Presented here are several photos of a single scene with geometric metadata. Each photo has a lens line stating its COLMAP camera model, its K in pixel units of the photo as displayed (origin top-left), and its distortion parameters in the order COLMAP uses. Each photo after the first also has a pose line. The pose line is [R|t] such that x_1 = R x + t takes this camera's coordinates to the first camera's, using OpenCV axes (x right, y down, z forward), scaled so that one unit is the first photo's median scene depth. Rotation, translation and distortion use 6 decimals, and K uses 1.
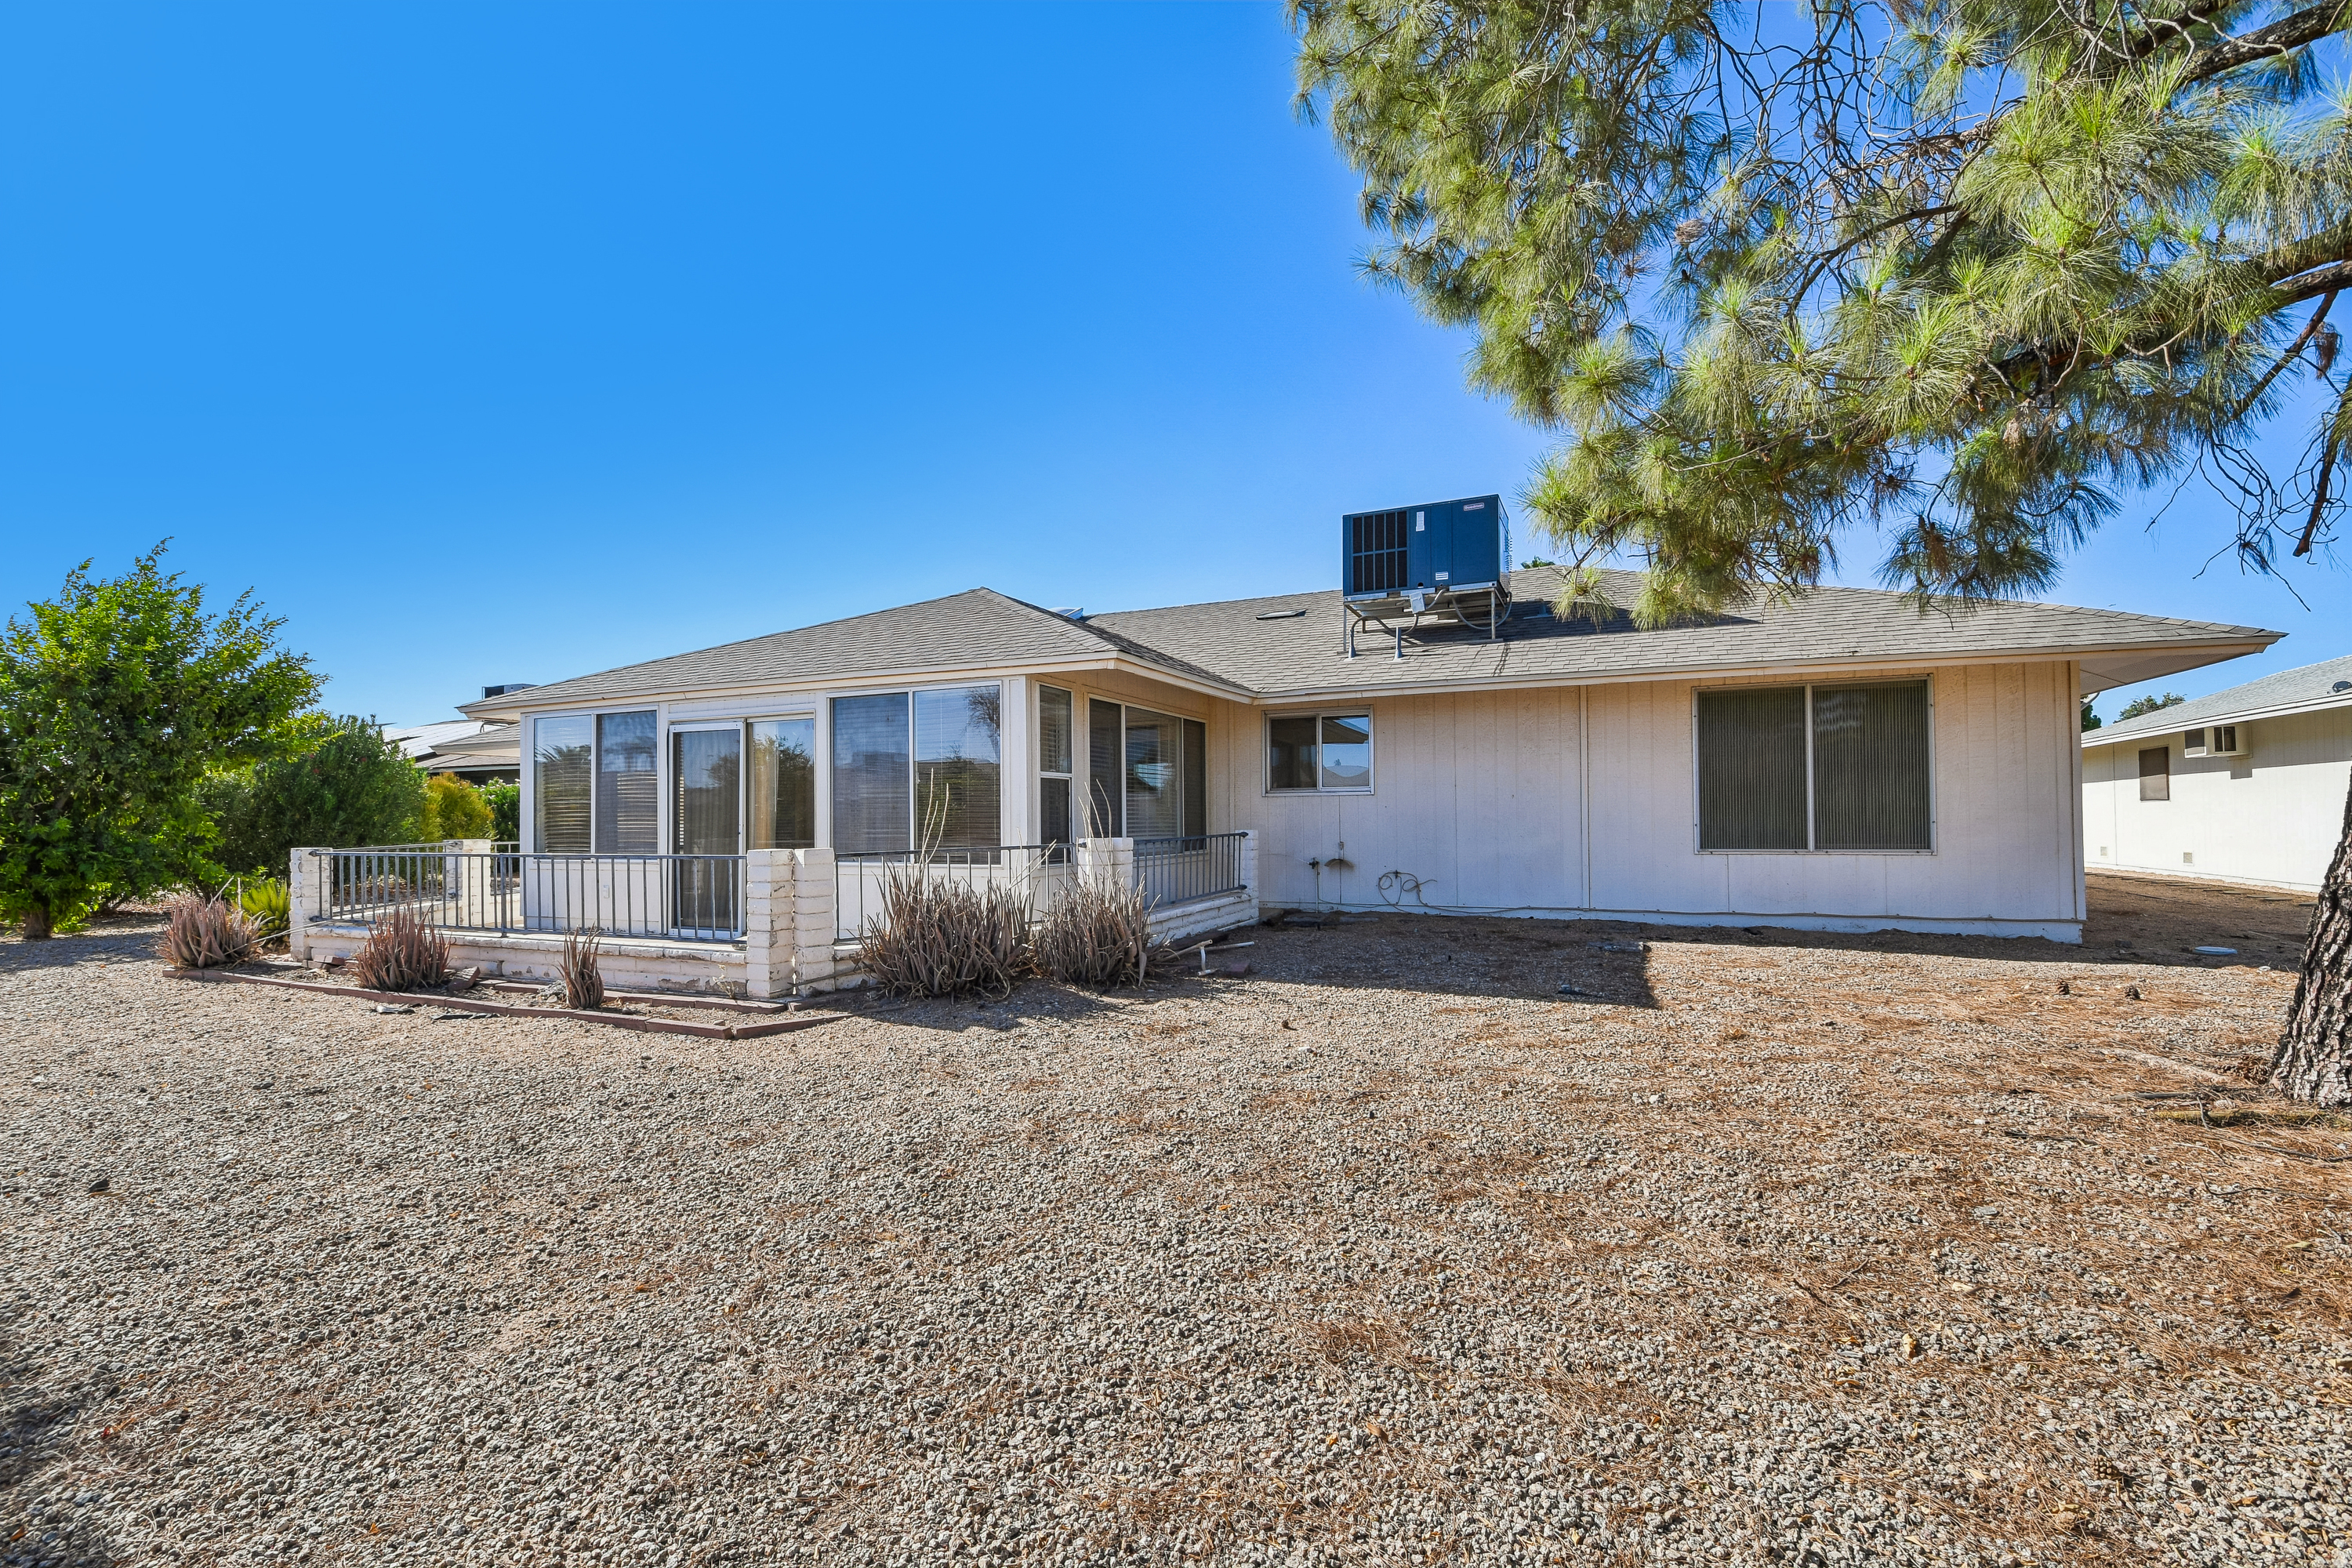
lens RADIAL K [[1032.8, 0, 1178.6], [0, 1032.8, 787.5], [0, 0, 1]] dist [0.000556, -0.000196]
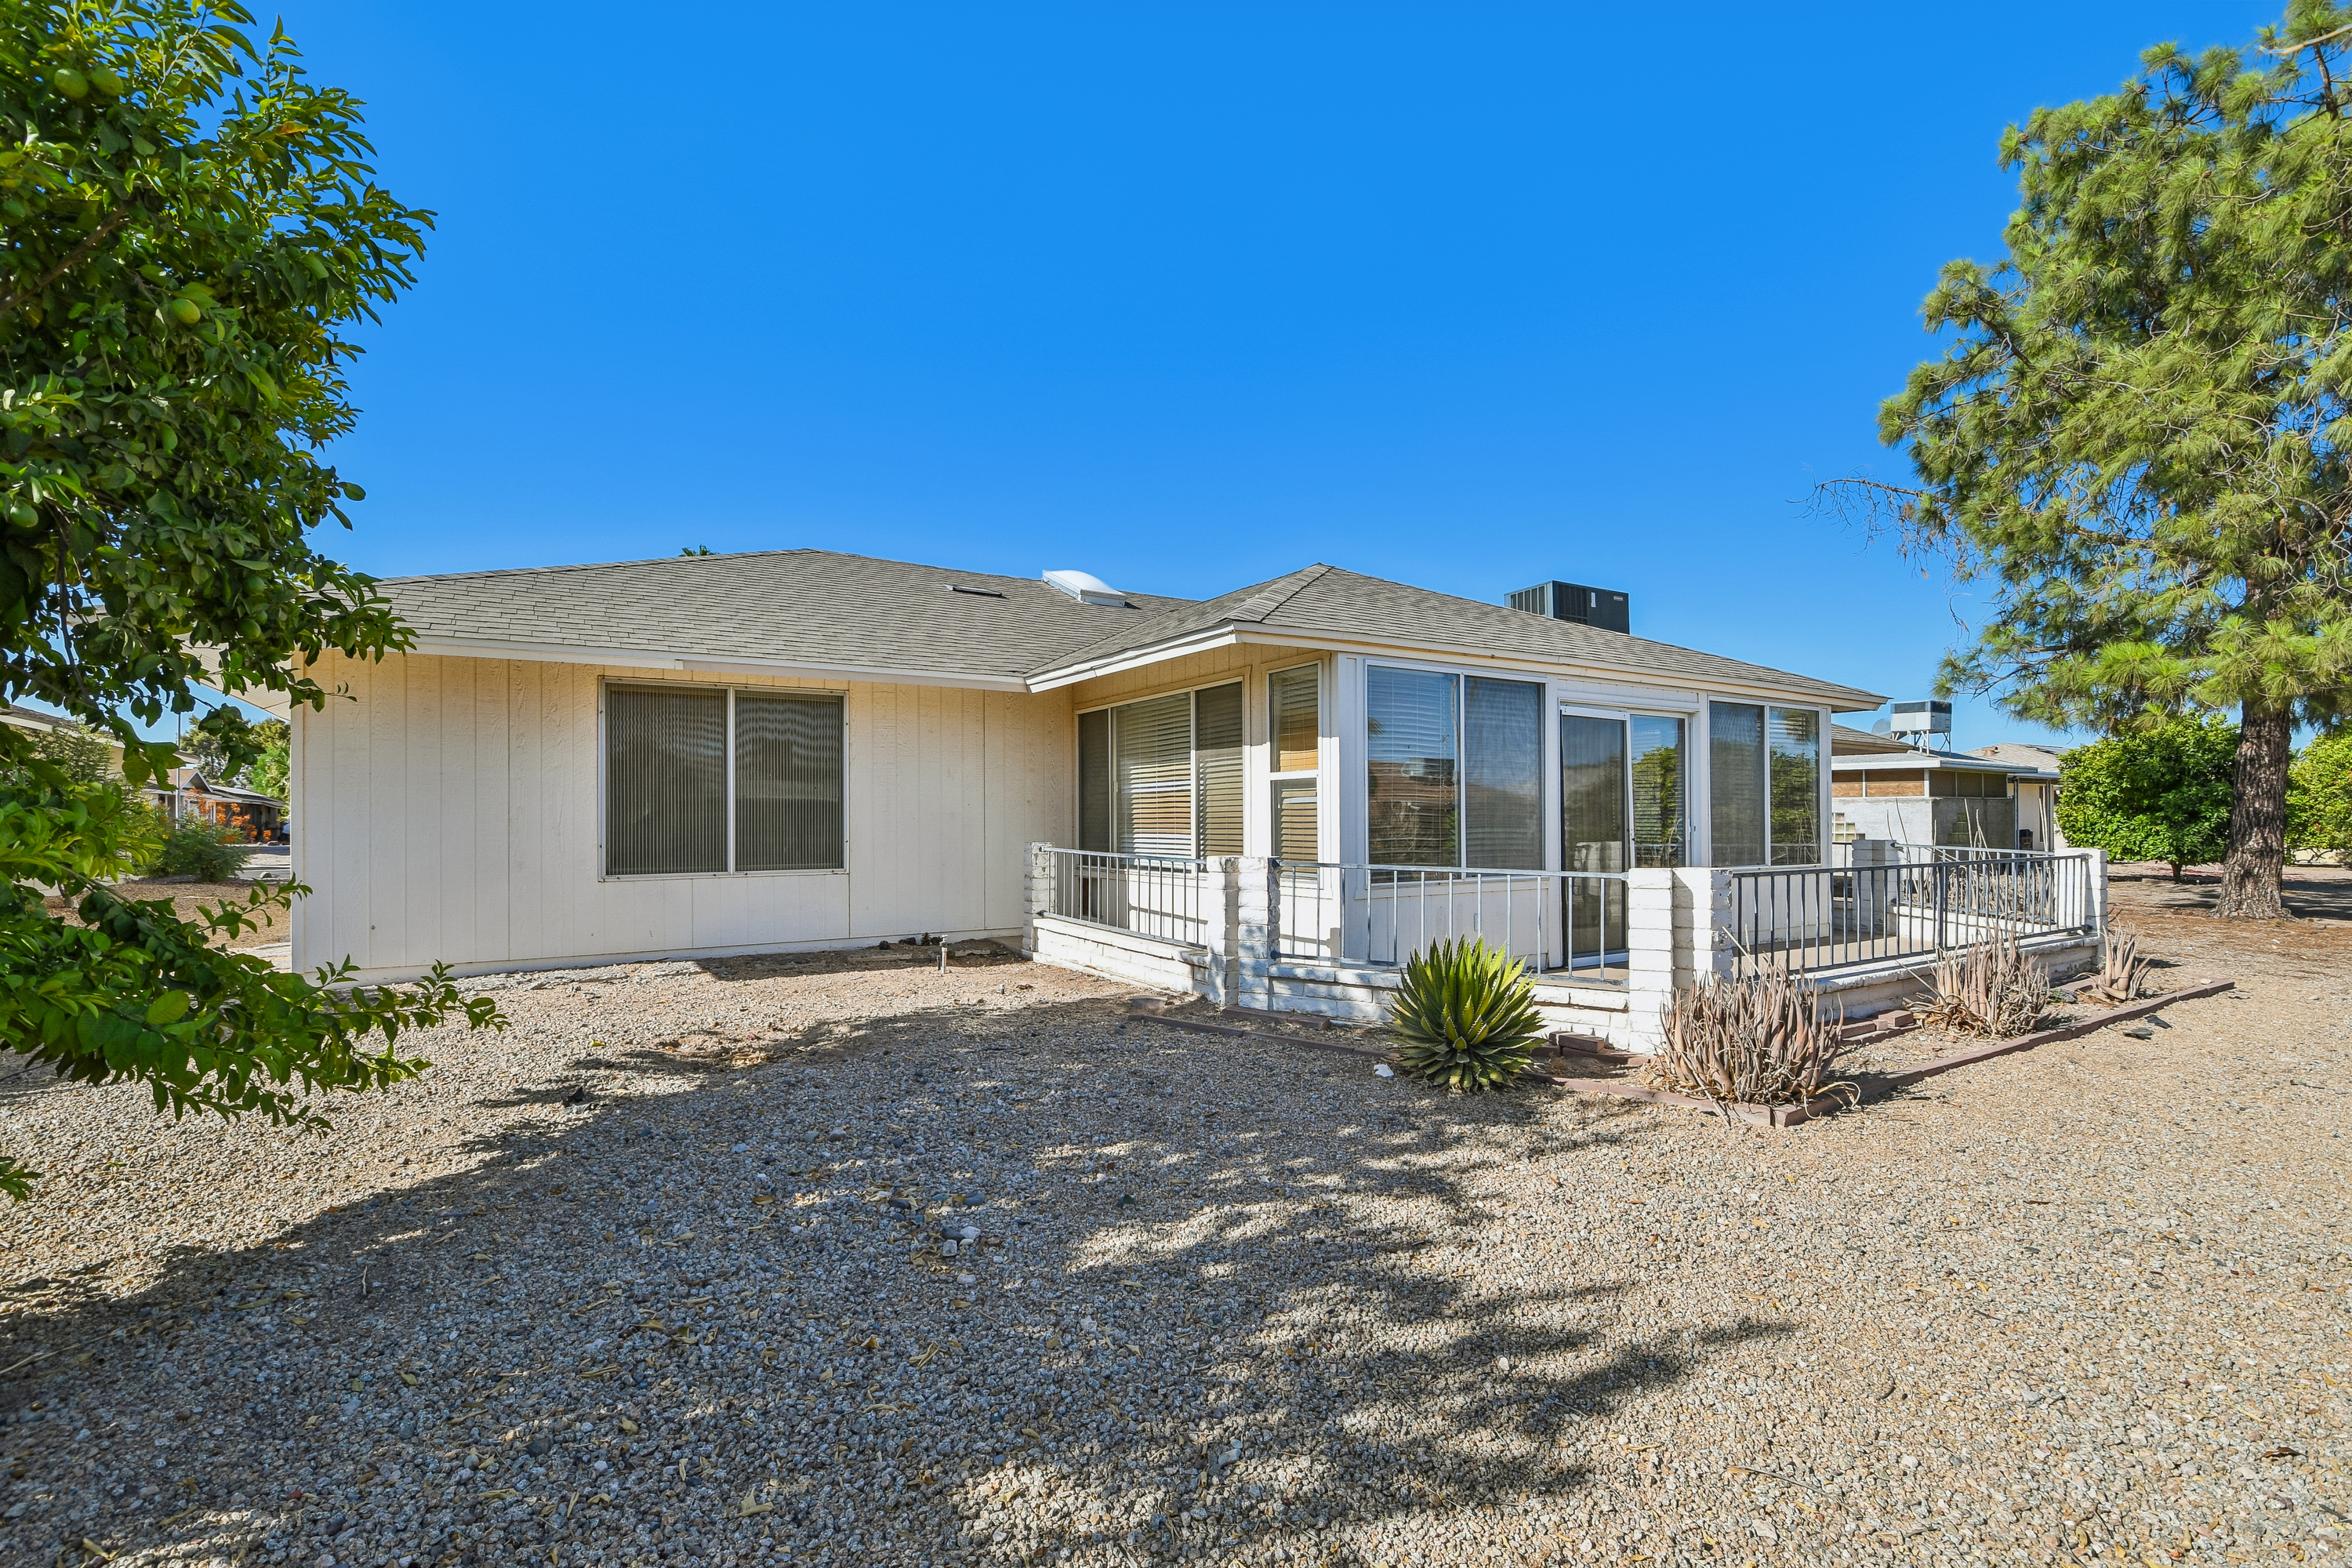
lens RADIAL K [[1032.8, 0, 1177.3], [0, 1032.8, 799.8], [0, 0, 1]] dist [0.000556, -0.000196]
pose [[0.562763, 0.020878, 0.826355, -1.273534], [-0.009708, 0.999779, -0.018648, 0.027477], [-0.826562, 0.002472, 0.562841, 0.786610]]
